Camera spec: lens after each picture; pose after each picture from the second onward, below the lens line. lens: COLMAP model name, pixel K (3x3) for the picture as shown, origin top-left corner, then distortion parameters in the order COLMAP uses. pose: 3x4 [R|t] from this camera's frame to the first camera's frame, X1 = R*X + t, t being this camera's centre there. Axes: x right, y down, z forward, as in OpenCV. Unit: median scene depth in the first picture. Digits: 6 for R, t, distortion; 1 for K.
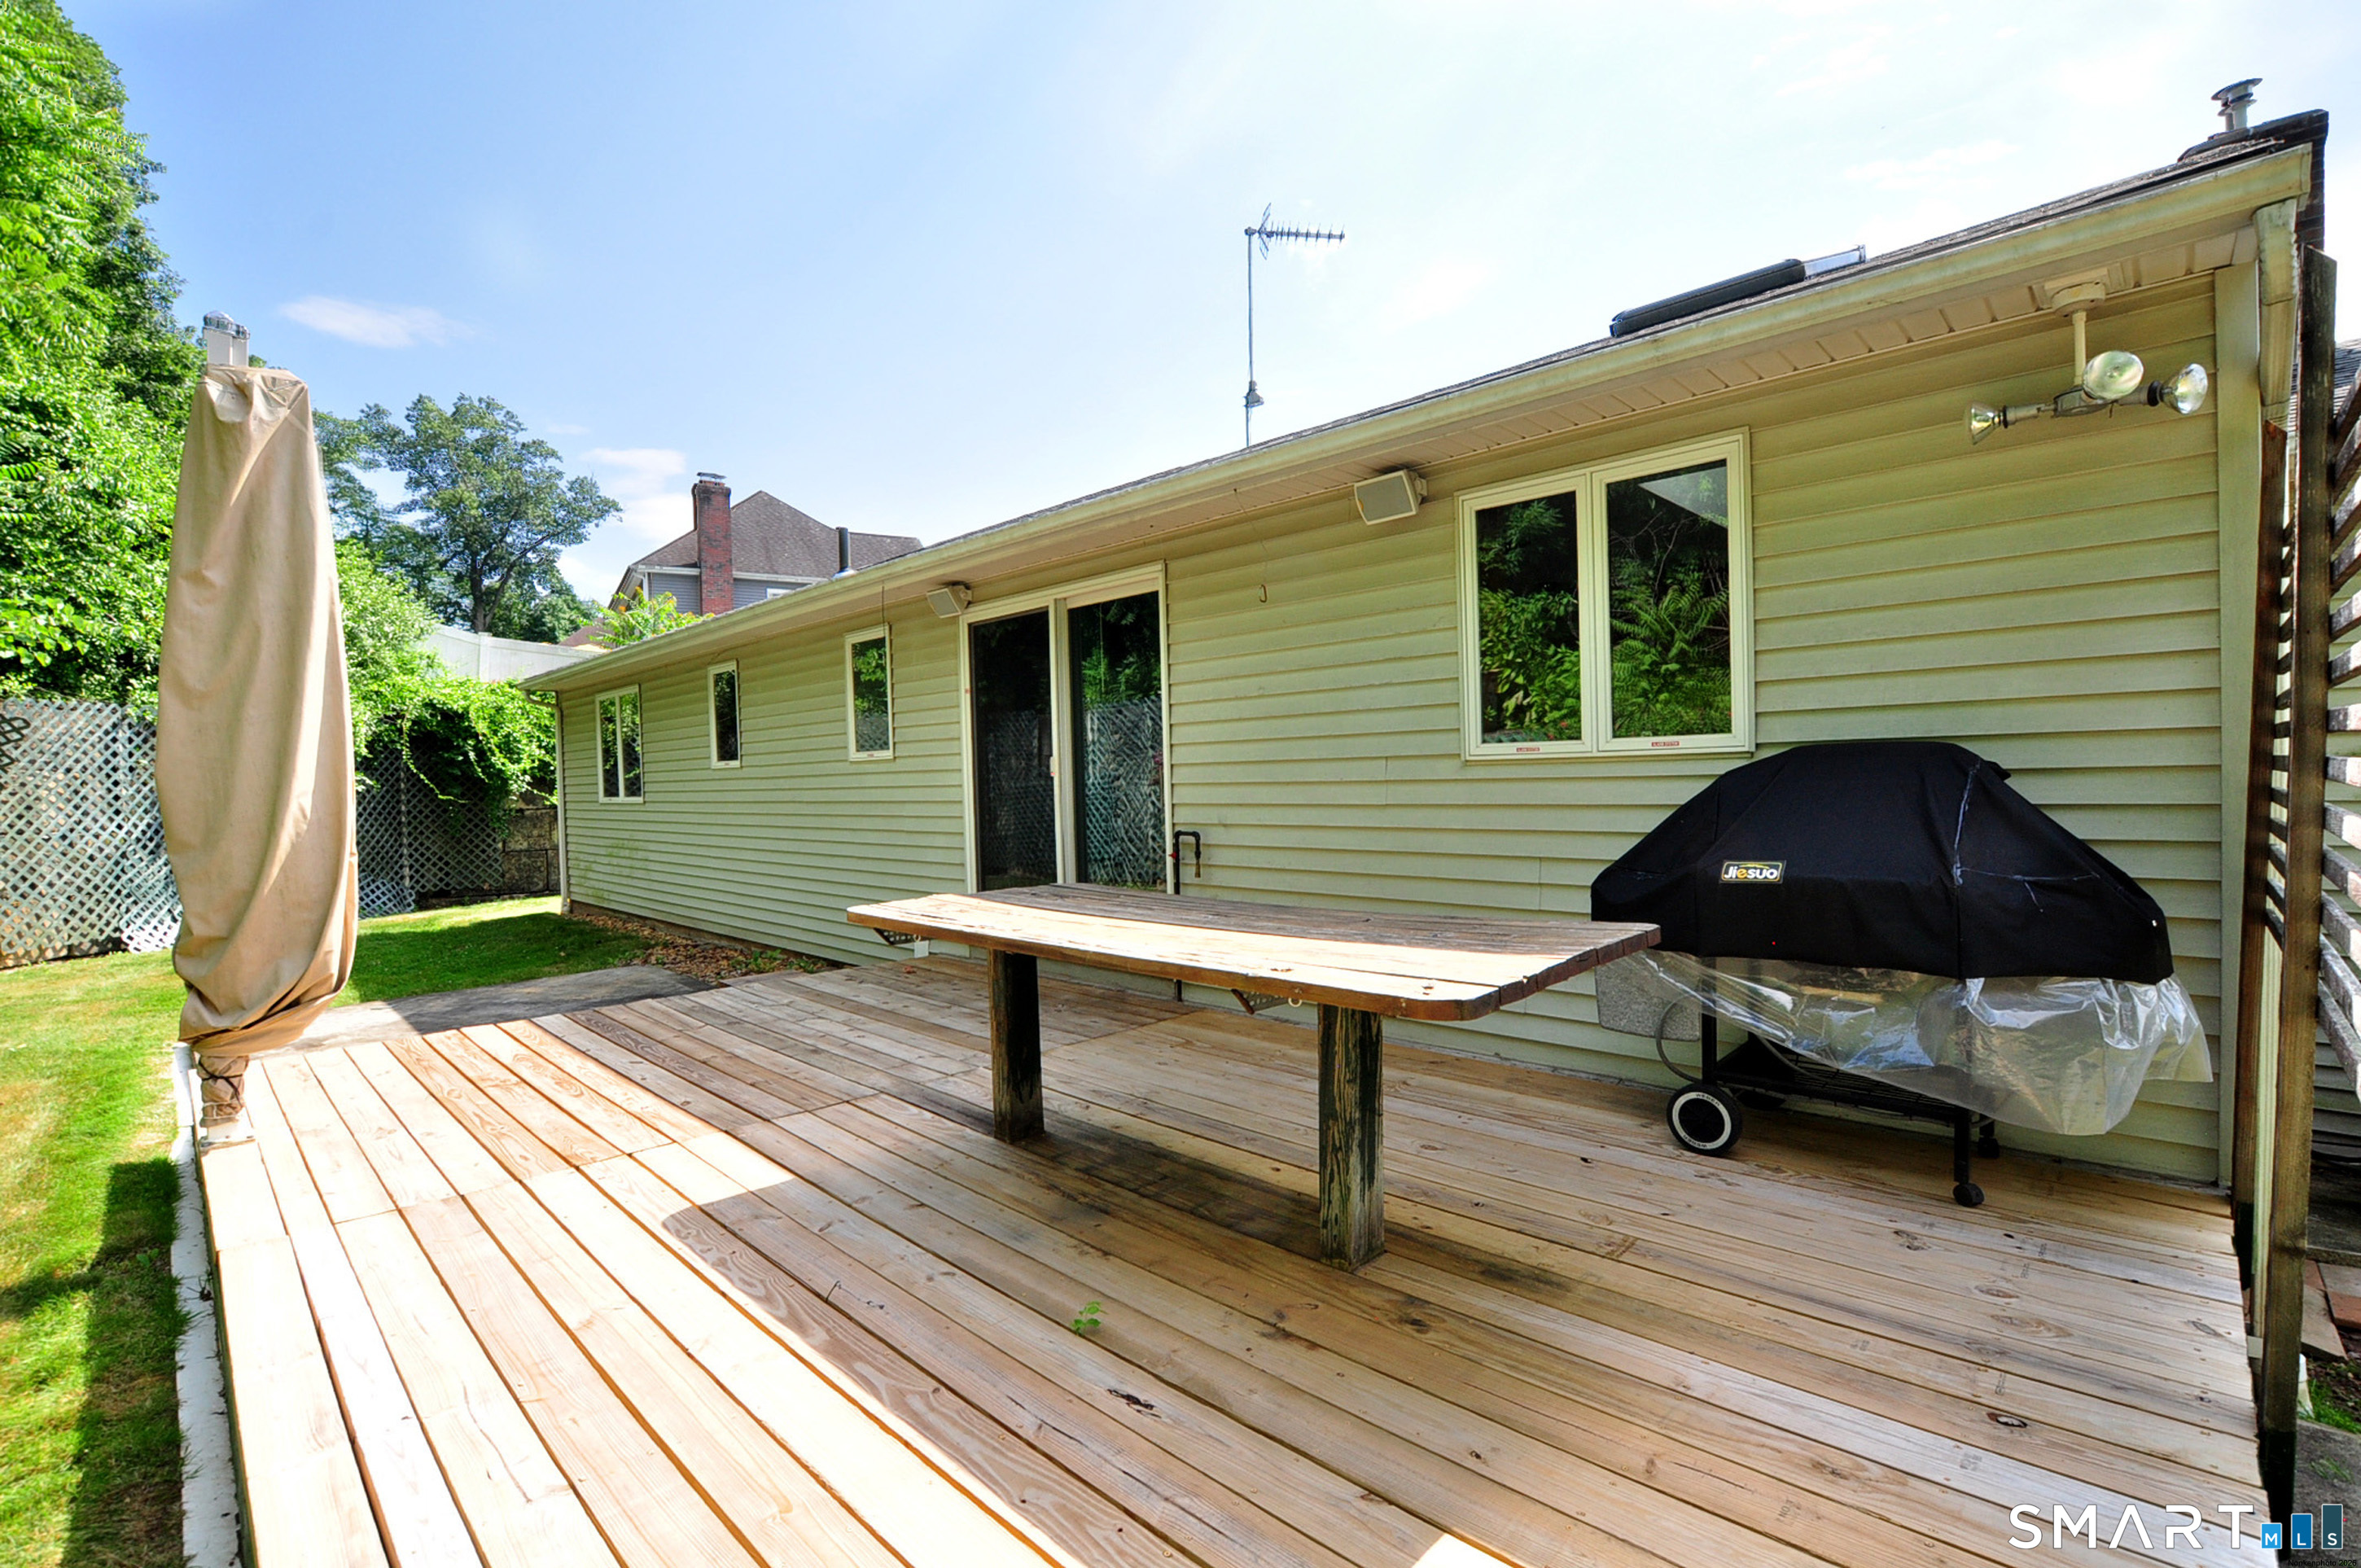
lens RADIAL K [[1025.2, 0, 1181.1], [0, 1025.2, 794.3], [0, 0, 1]] dist [-0.032534, -0.000202]
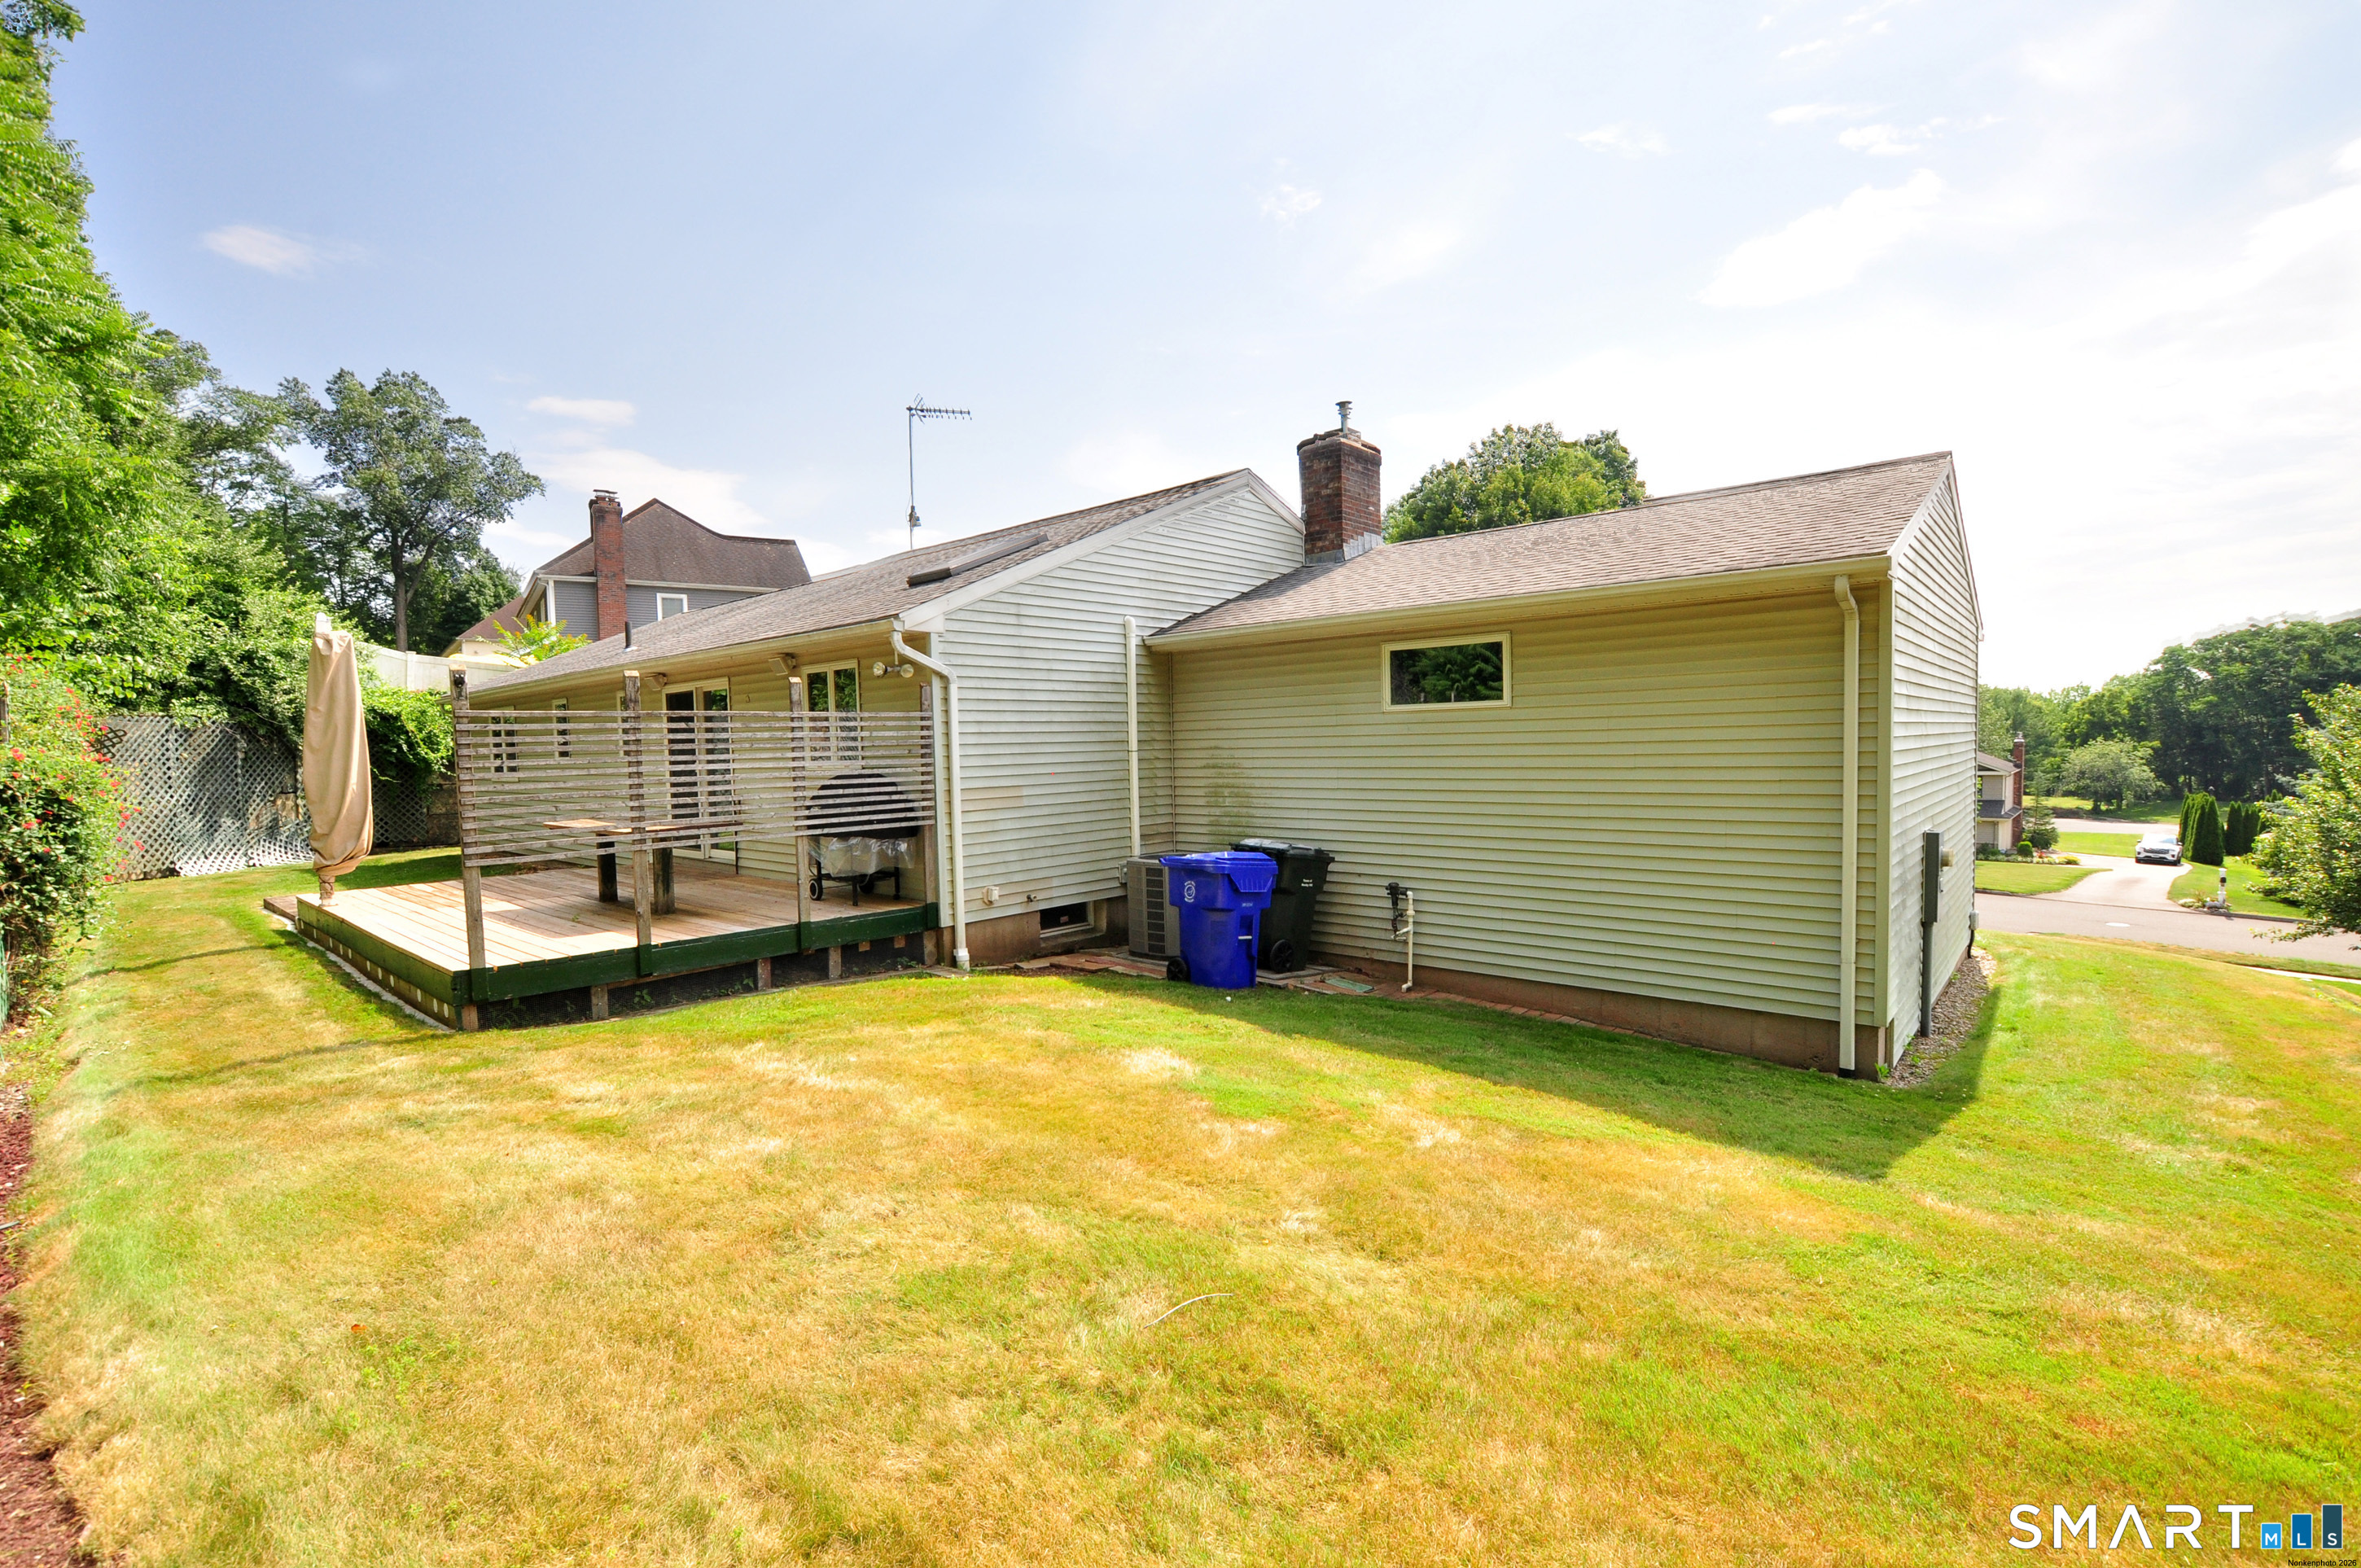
lens RADIAL K [[1083.1, 0, 1180.5], [0, 1083.1, 784.0], [0, 0, 1]] dist [-0.038408, 0.008268]
pose [[0.999681, 0.003717, 0.024985, 0.723260], [-0.004106, 0.999870, 0.015565, -0.030075], [-0.024924, -0.015663, 0.999567, -1.074226]]
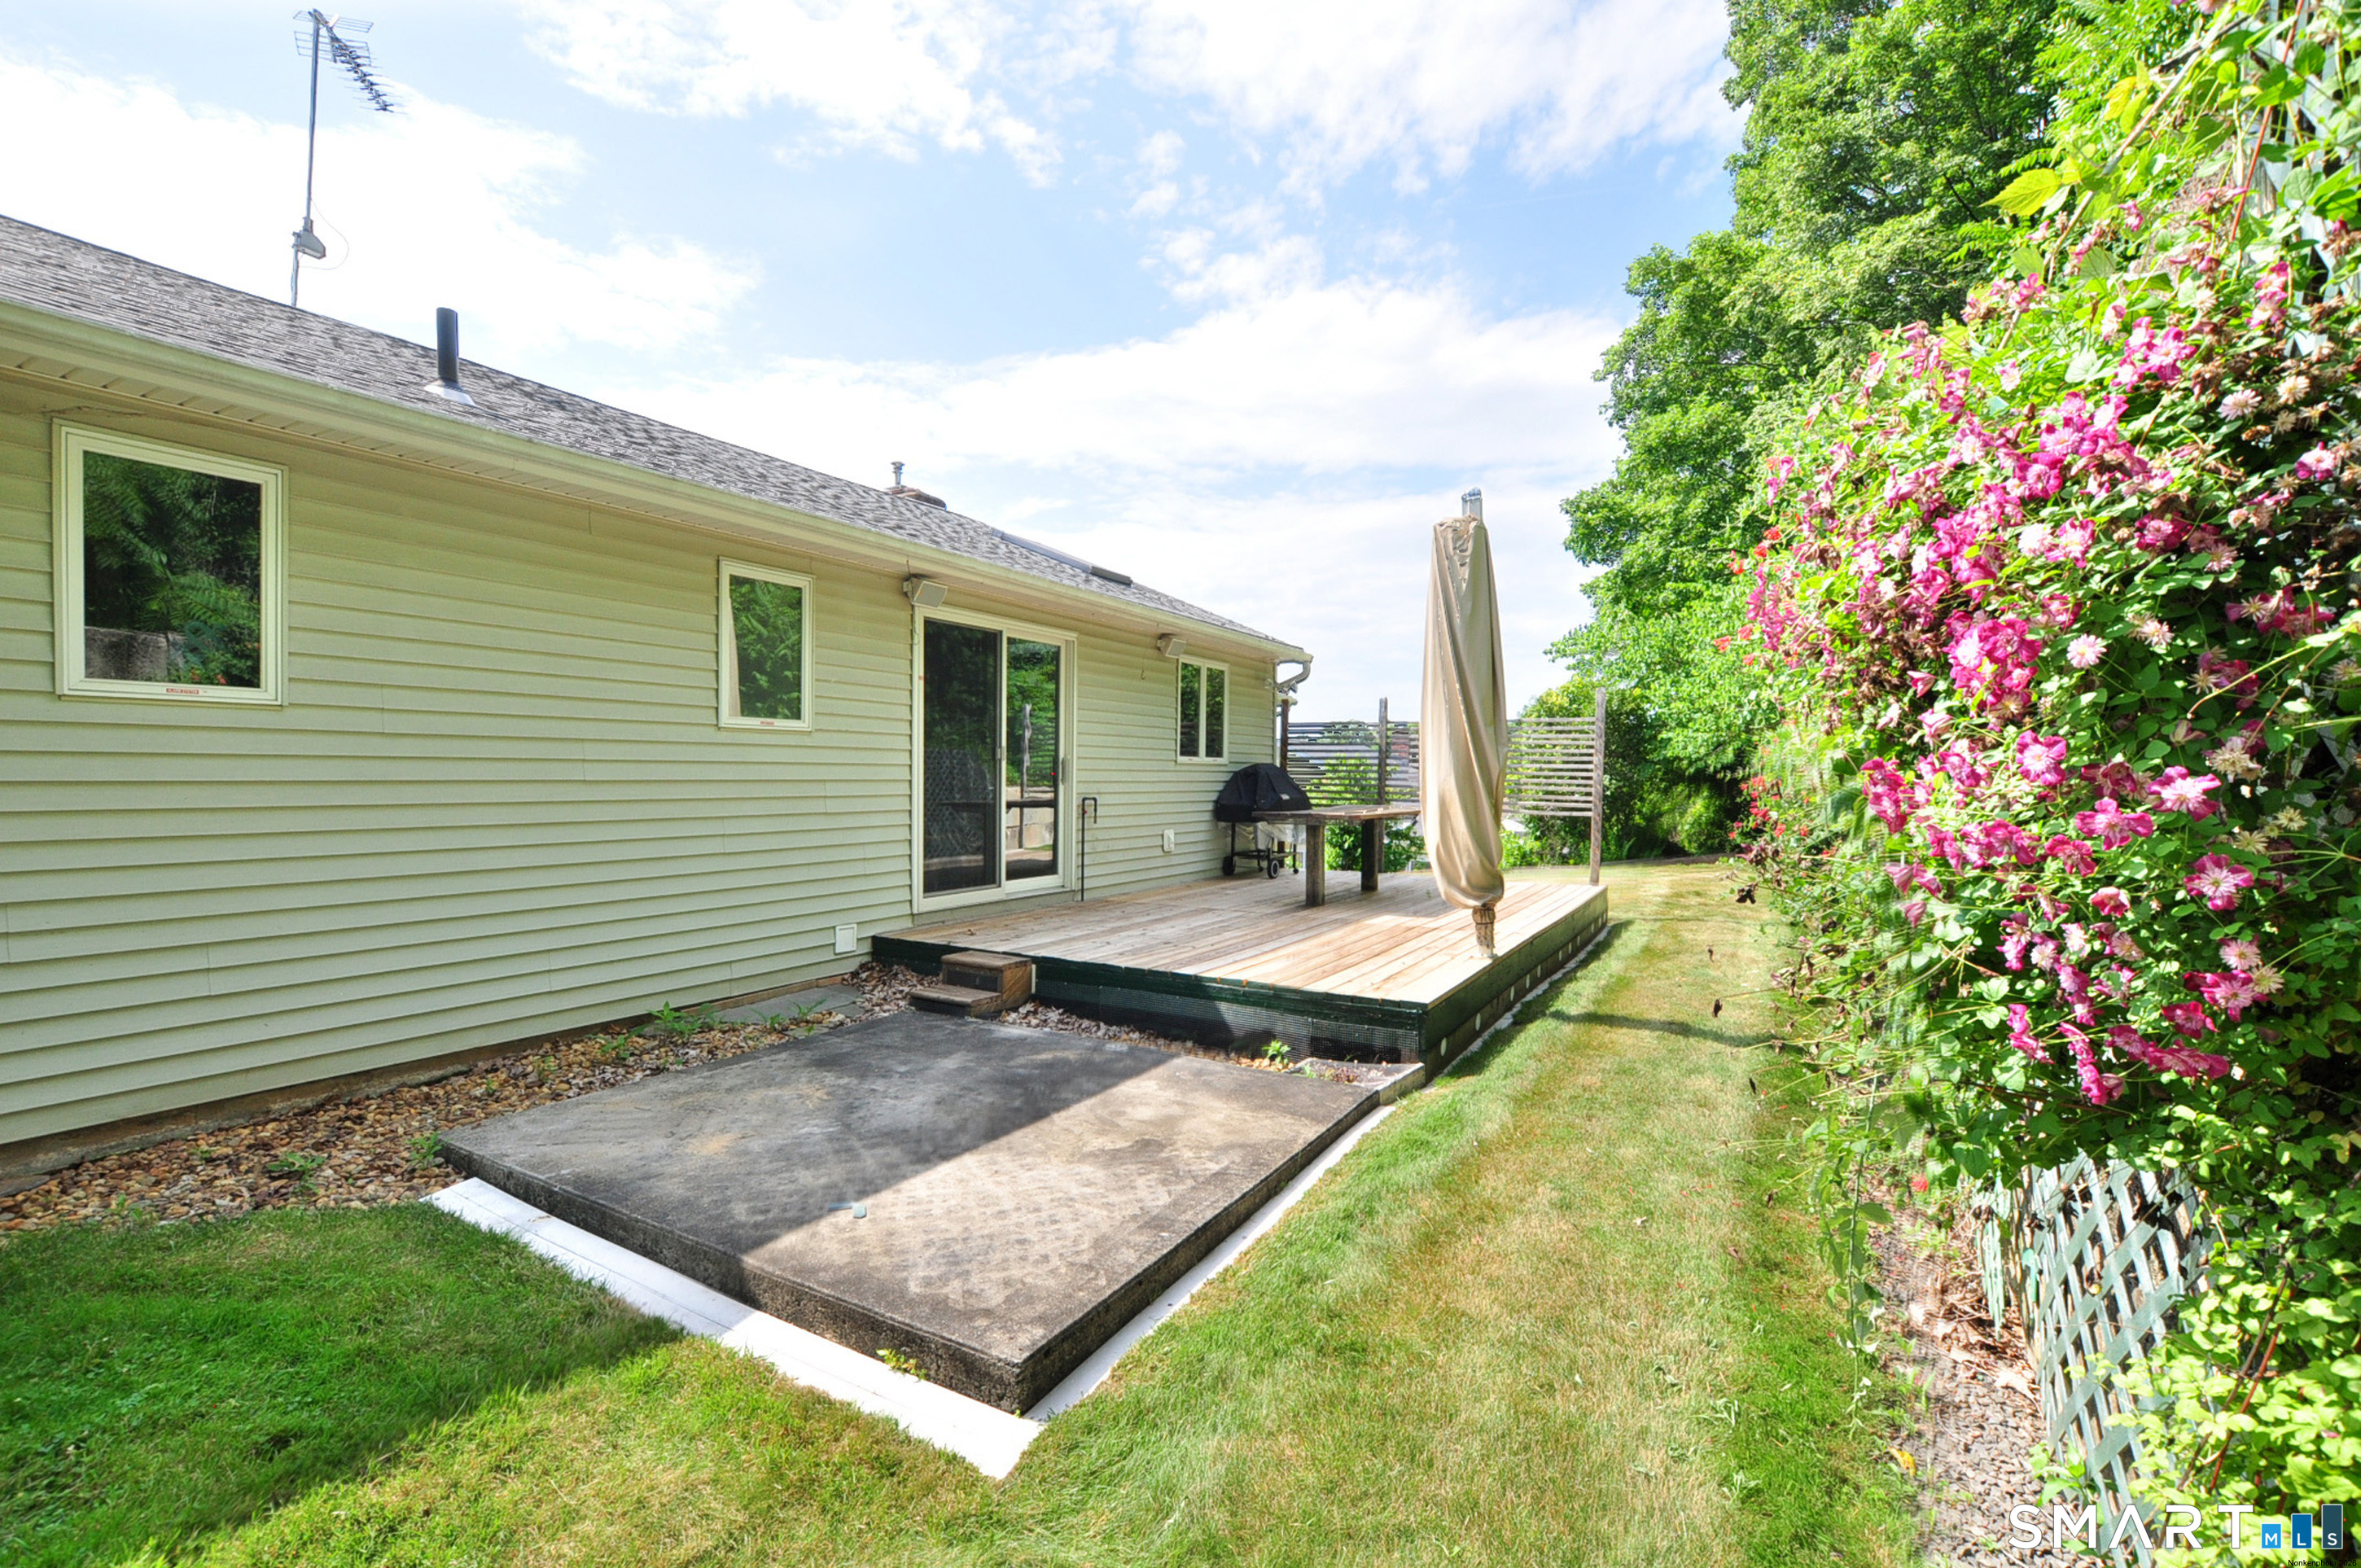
lens RADIAL K [[1025.2, 0, 1181.1], [0, 1025.2, 794.3], [0, 0, 1]] dist [-0.032534, -0.000202]
pose [[-0.244265, 0.009533, 0.969662, -1.304424], [0.020984, 0.999769, -0.004543, 0.032651], [-0.969481, 0.019238, -0.244409, 0.991825]]
